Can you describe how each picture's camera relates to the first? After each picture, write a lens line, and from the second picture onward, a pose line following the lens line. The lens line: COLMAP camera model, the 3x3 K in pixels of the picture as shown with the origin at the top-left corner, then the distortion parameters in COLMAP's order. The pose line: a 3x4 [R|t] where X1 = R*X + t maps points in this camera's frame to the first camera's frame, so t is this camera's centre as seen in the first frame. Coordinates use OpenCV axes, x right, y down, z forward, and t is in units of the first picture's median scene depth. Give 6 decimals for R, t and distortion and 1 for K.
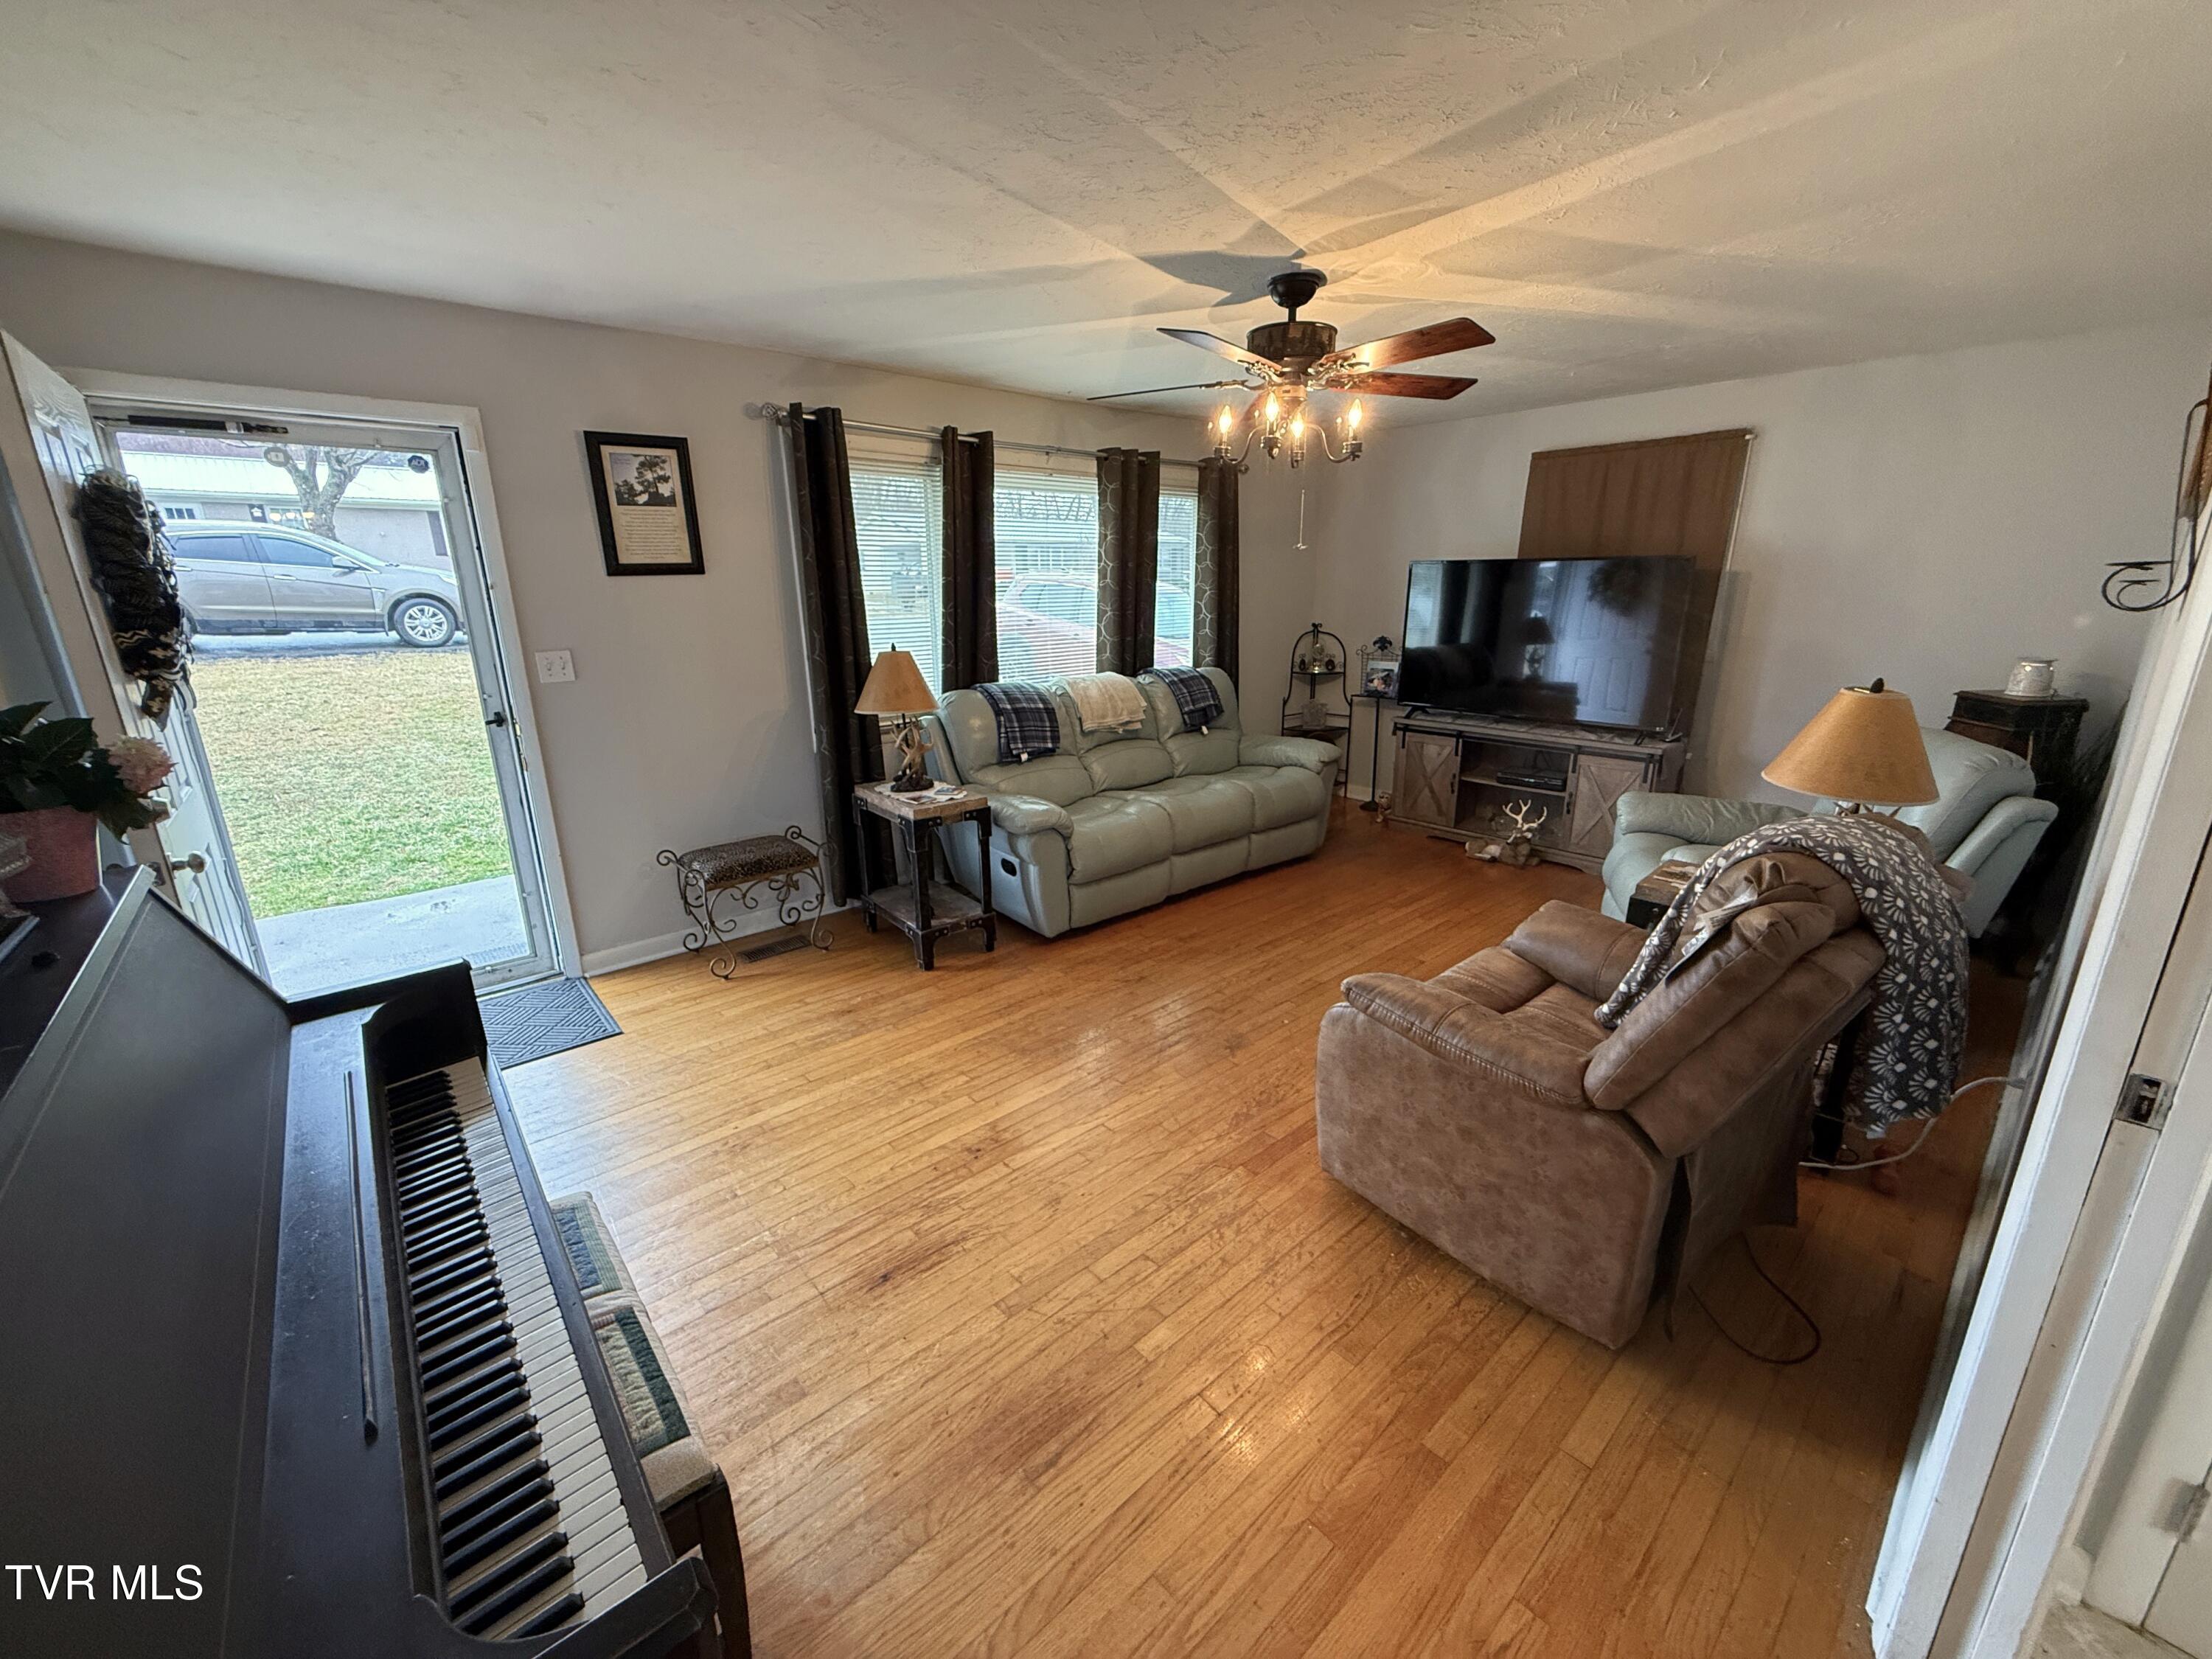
lens RADIAL K [[886.3, 0, 1101.0], [0, 886.3, 830.0], [0, 0, 1]] dist [-0.000064, -0.000012]
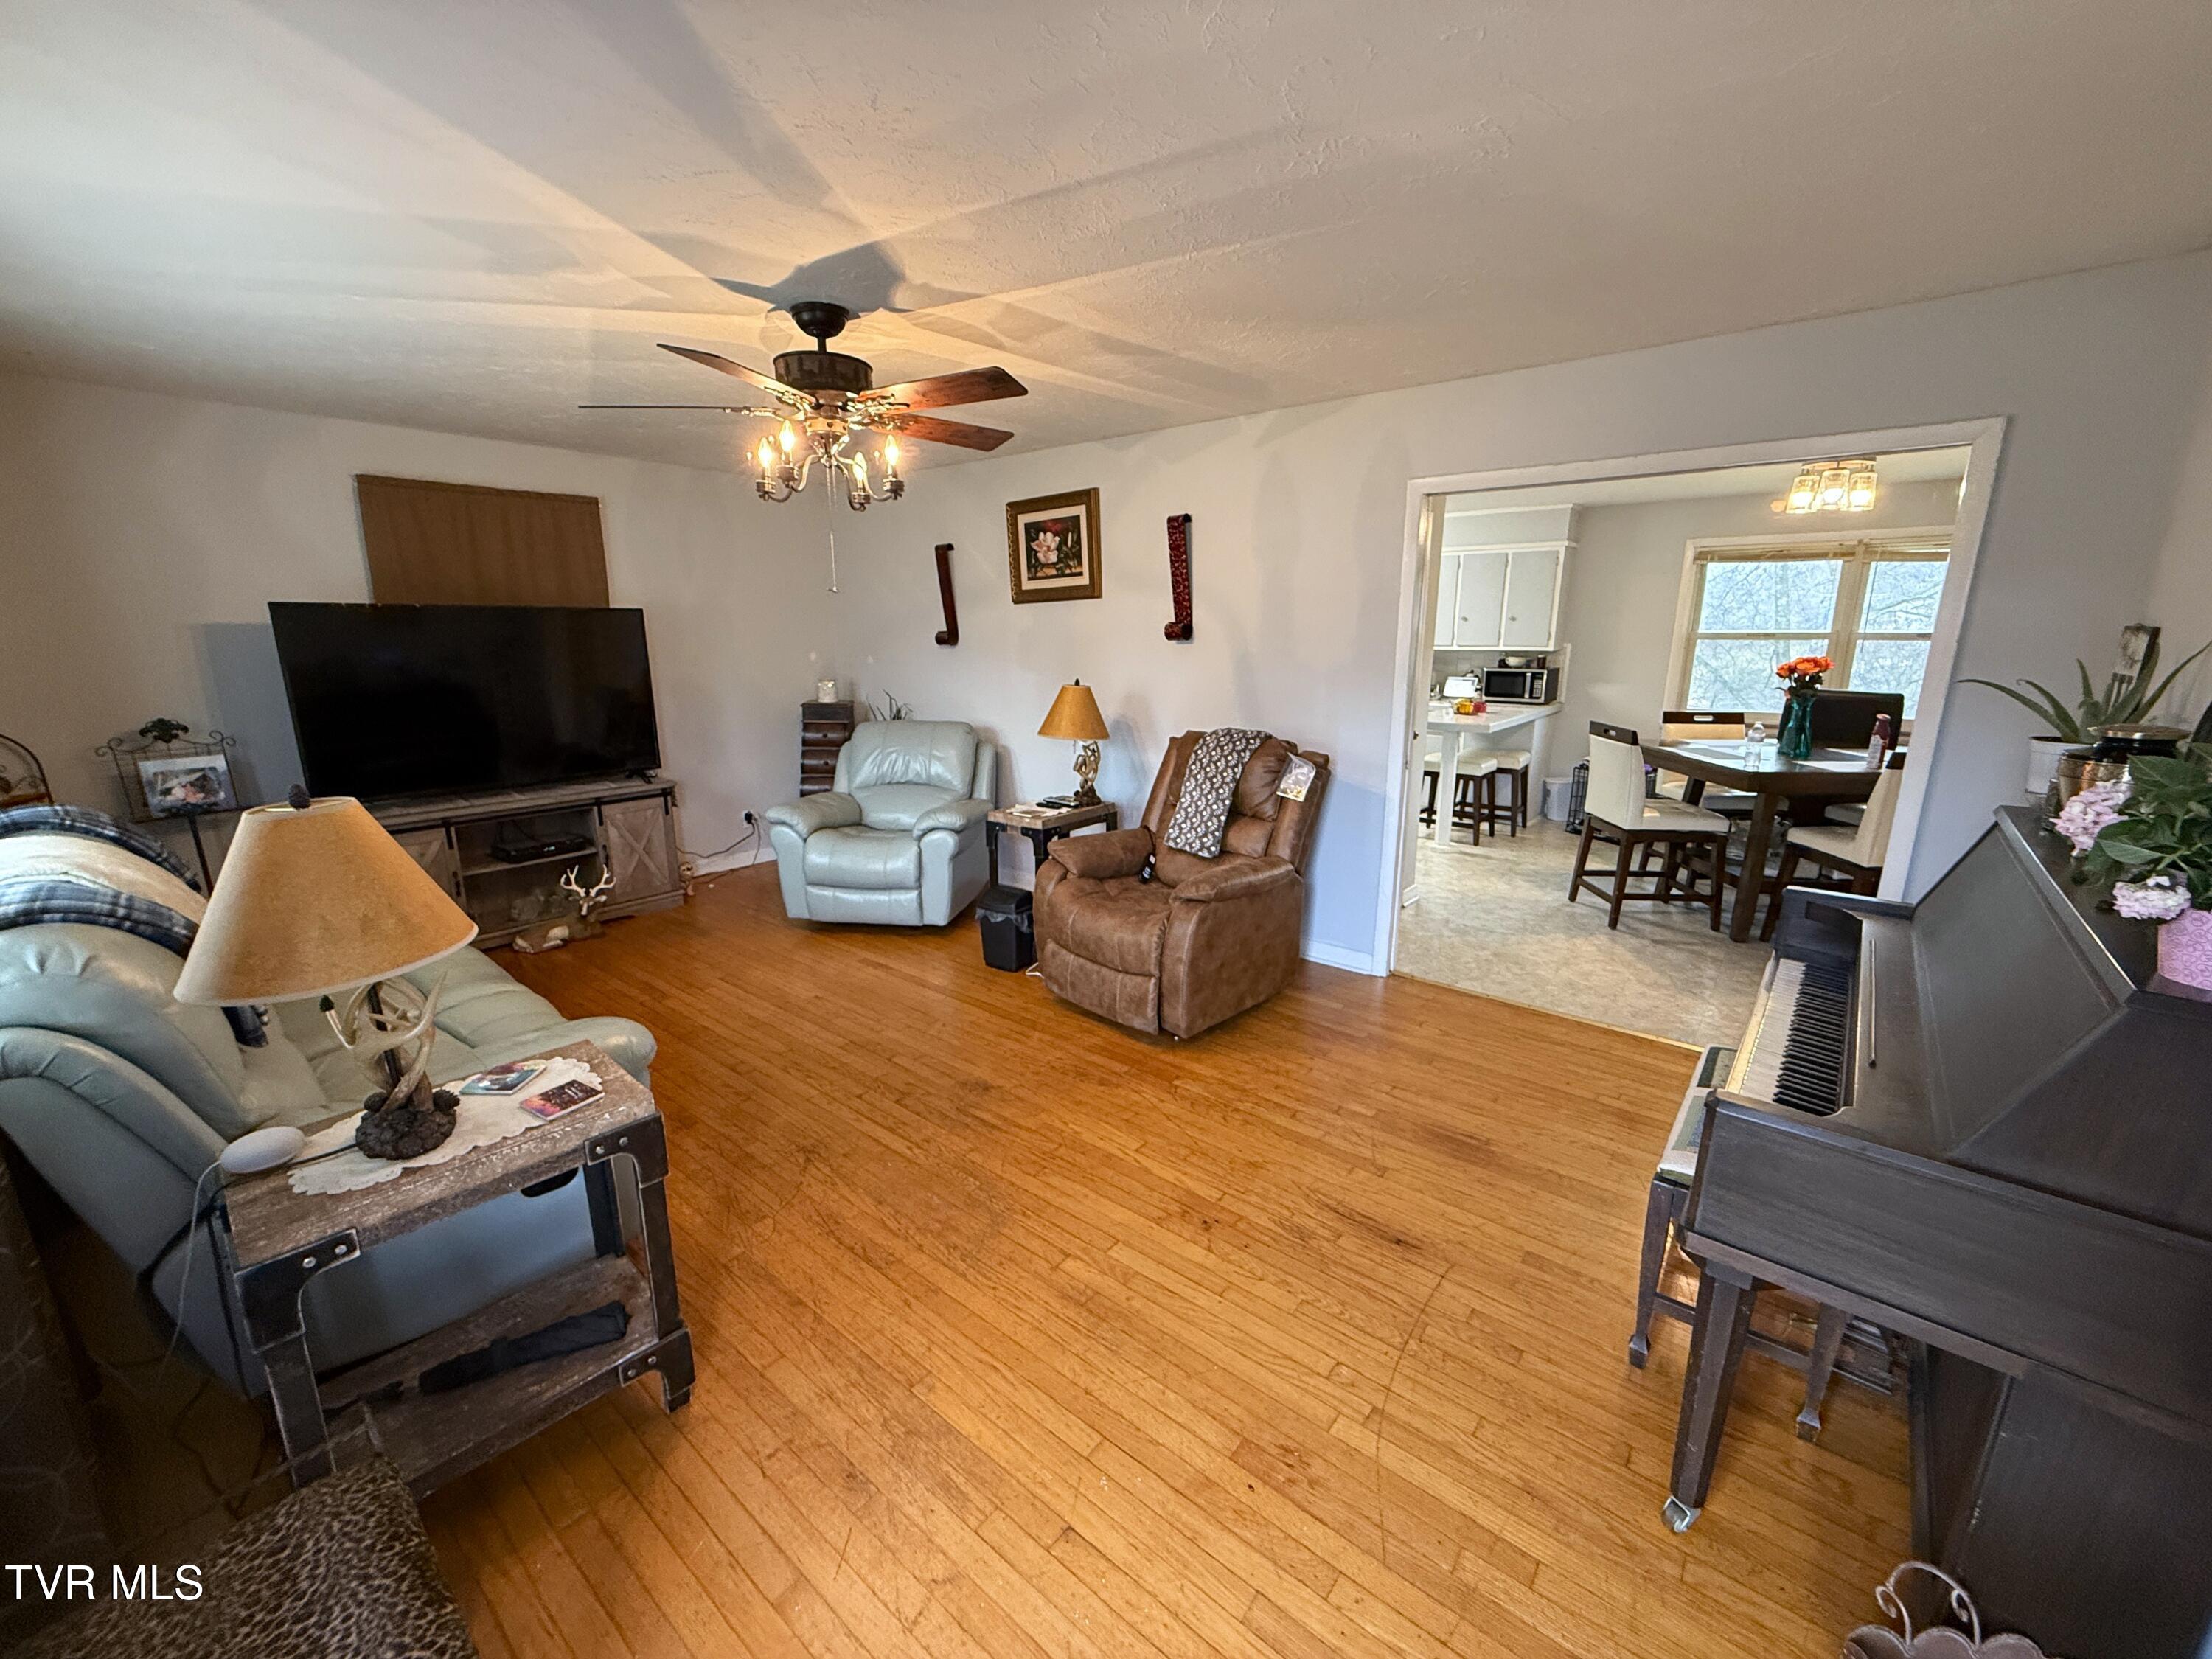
lens RADIAL K [[885.9, 0, 1106.0], [0, 885.9, 829.5], [0, 0, 1]] dist [0.000195, -0.000047]
pose [[-0.165338, -0.207935, 0.964068, -0.761090], [0.270226, 0.930561, 0.247052, -0.230238], [-0.948494, 0.301363, -0.097668, 0.866592]]
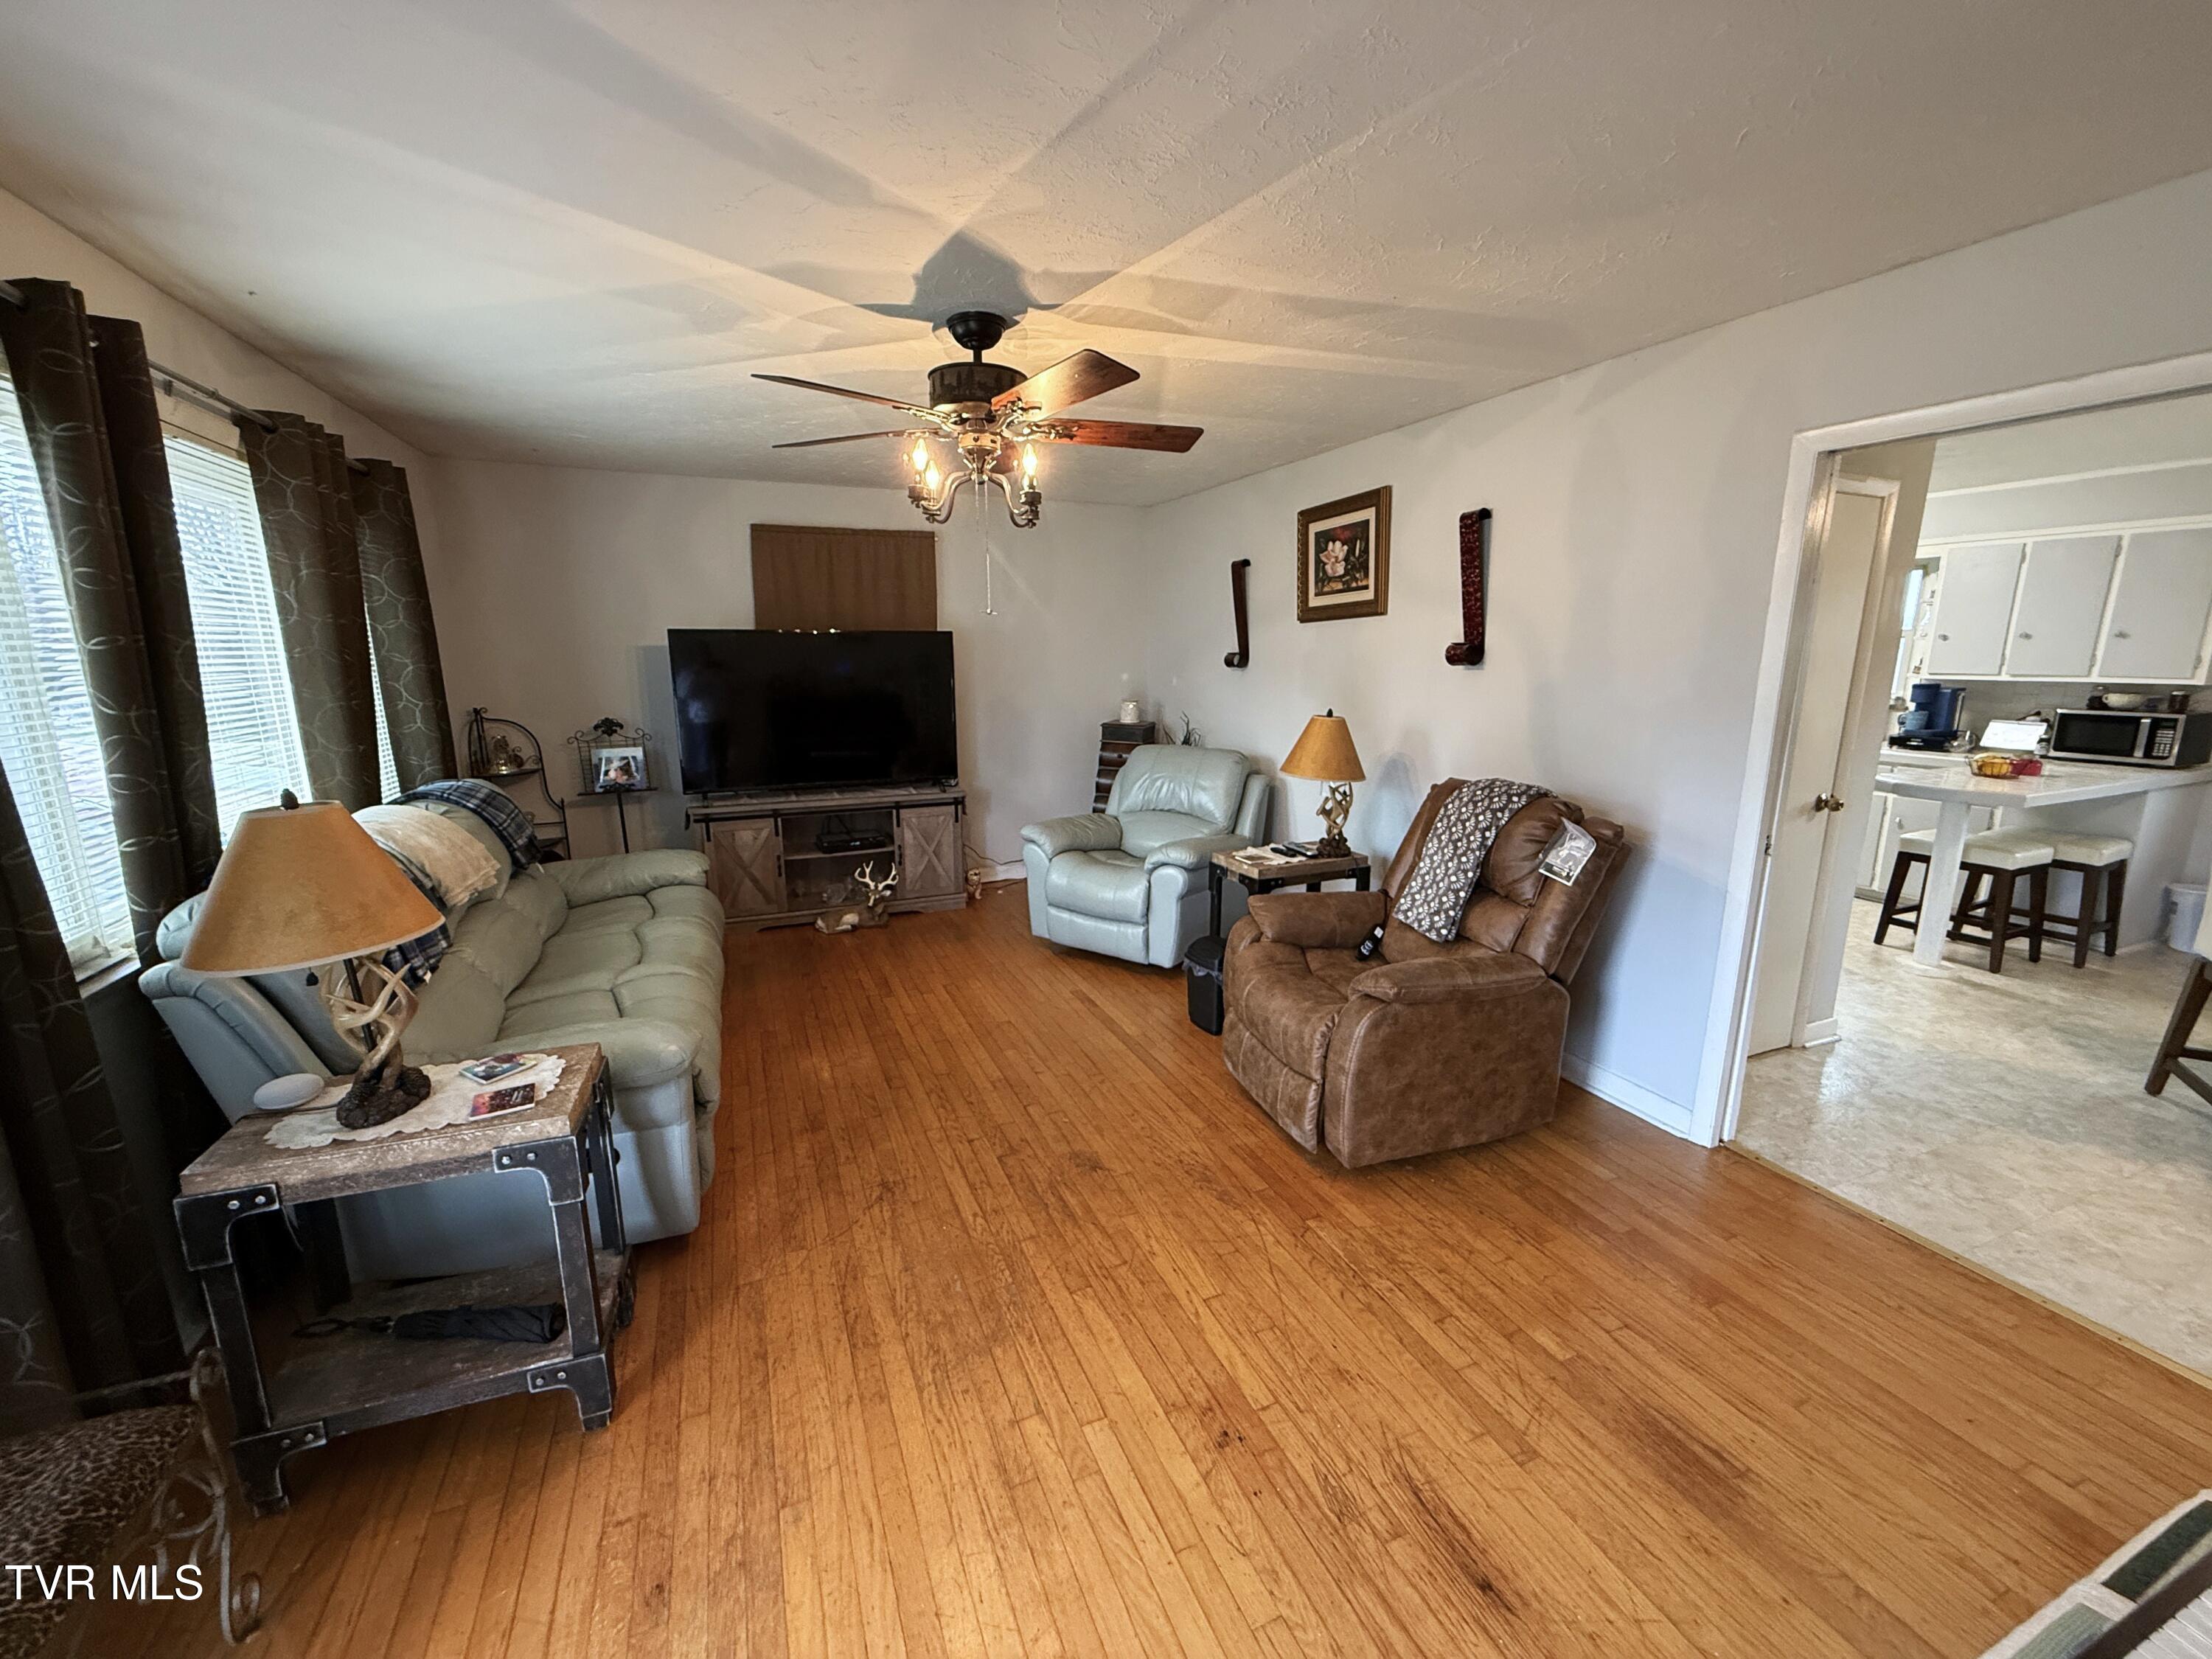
lens RADIAL K [[885.9, 0, 1106.0], [0, 885.9, 829.5], [0, 0, 1]] dist [0.000195, -0.000047]
pose [[0.310085, -0.180406, 0.933435, -0.602672], [0.255439, 0.961537, 0.100981, -0.161325], [-0.915750, 0.207123, 0.344241, 0.604926]]
